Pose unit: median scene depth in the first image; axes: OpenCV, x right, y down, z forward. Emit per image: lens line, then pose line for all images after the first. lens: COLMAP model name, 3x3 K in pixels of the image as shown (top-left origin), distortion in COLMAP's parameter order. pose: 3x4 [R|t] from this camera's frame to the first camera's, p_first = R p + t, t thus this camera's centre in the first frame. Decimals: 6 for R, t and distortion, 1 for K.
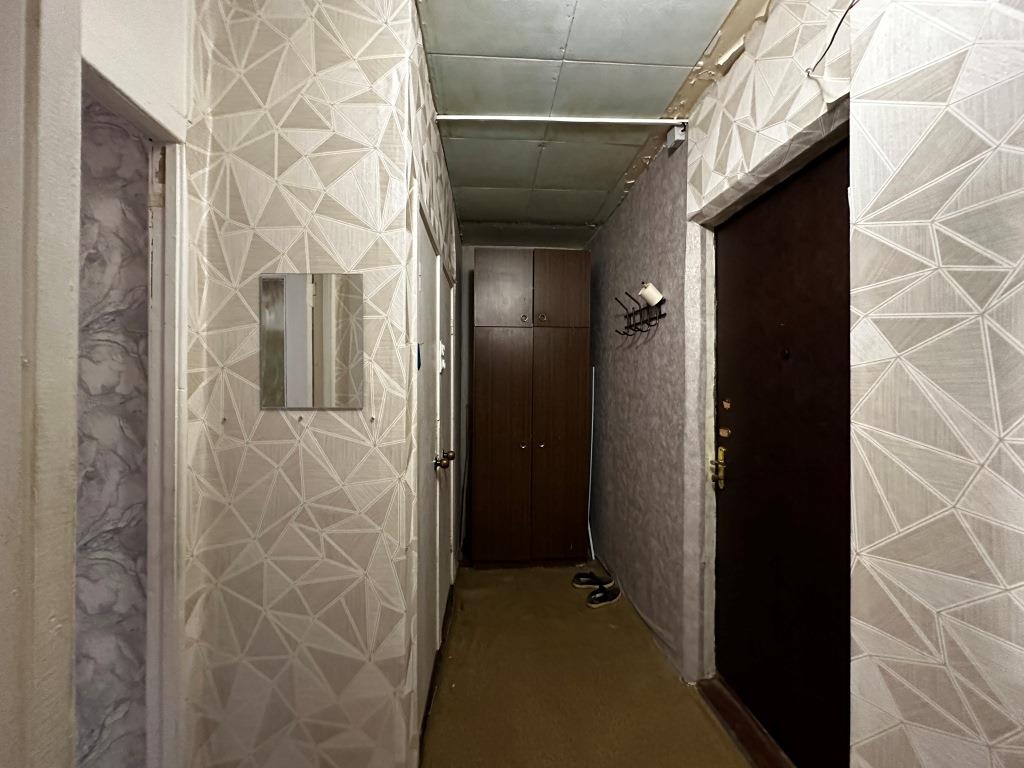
lens RADIAL K [[405.8, 0, 511.2], [0, 405.8, 384.5], [0, 0, 1]] dist [-0.002535, 0.000071]
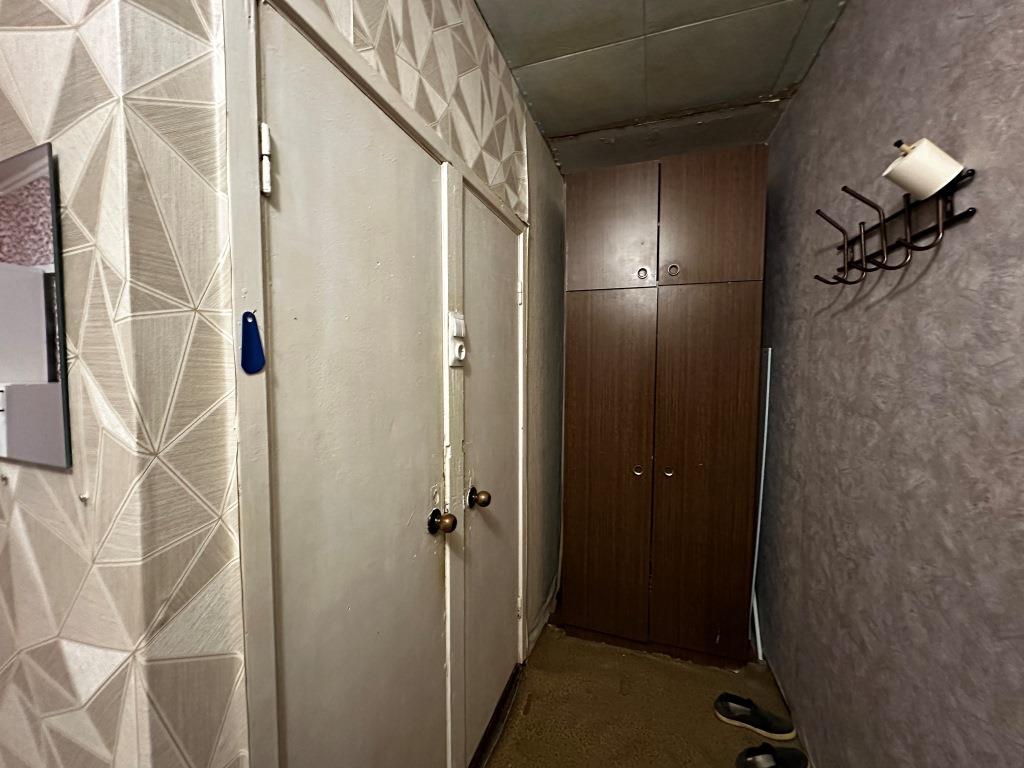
lens RADIAL K [[405.8, 0, 510.1], [0, 405.8, 382.9], [0, 0, 1]] dist [-0.002535, 0.000071]
pose [[0.921822, 0.018021, -0.387195, 0.114820], [0.000107, 0.998907, 0.046746, -0.027522], [0.387614, -0.043133, 0.920812, 0.419093]]
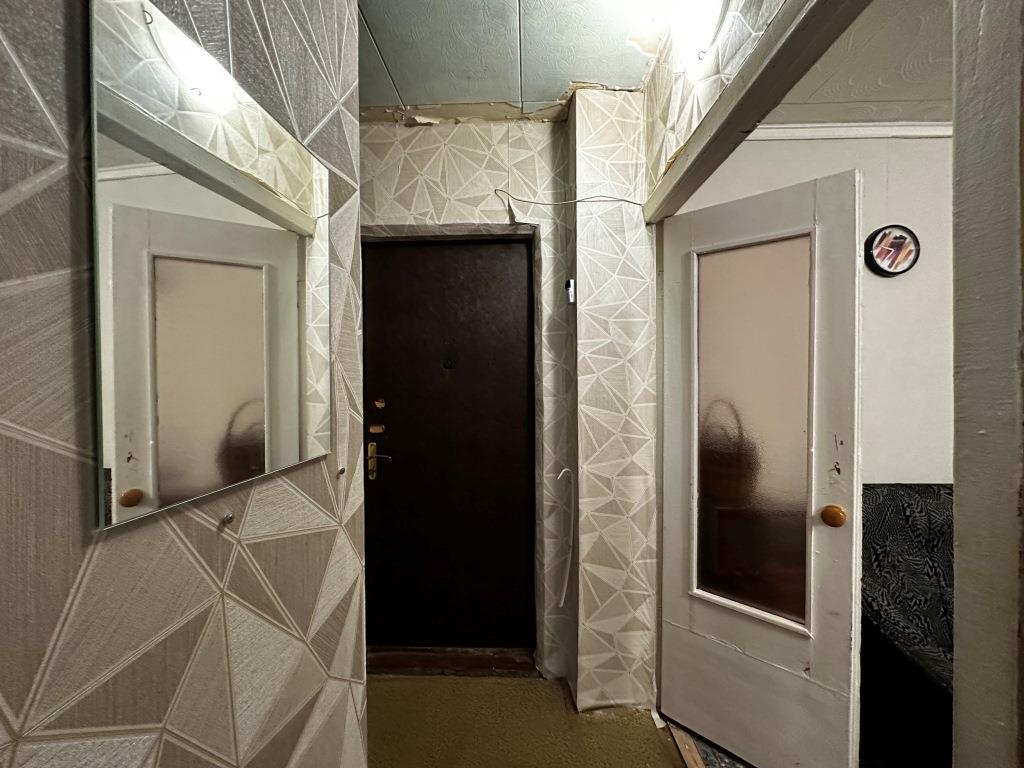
lens RADIAL K [[405.8, 0, 512.2], [0, 405.8, 383.3], [0, 0, 1]] dist [-0.002535, 0.000071]
pose [[0.097884, -0.009951, 0.995148, -0.414316], [0.007055, 0.999932, 0.009305, -0.012632], [-0.995173, 0.006110, 0.097947, 0.379621]]
